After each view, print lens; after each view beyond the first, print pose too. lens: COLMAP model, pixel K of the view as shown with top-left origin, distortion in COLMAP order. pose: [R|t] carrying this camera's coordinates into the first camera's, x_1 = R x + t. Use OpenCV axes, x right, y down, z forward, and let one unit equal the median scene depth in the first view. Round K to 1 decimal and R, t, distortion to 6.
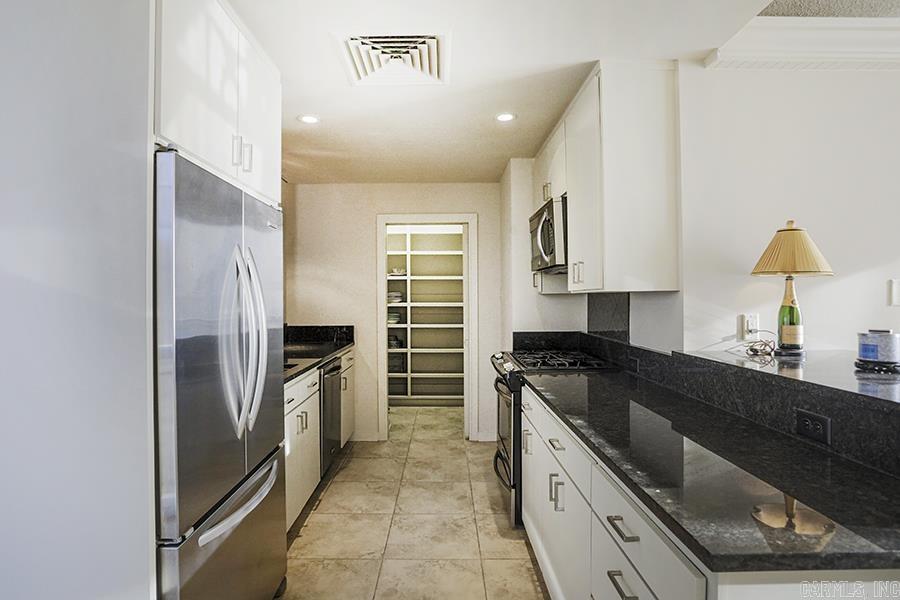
lens RADIAL K [[493.8, 0, 434.2], [0, 493.8, 298.3], [0, 0, 1]] dist [-0.069256, 0.036422]
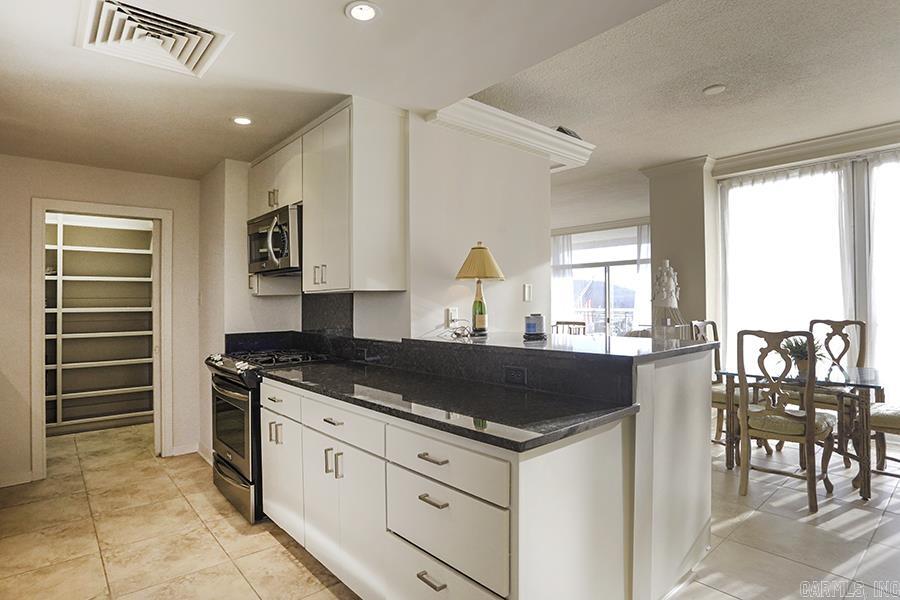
lens RADIAL K [[493.8, 0, 434.2], [0, 493.8, 298.3], [0, 0, 1]] dist [-0.069256, 0.036422]
pose [[0.767672, 0.001084, 0.640842, -0.195836], [0.008147, 0.999901, -0.011451, 0.014497], [-0.640791, 0.014012, 0.767587, -0.027754]]
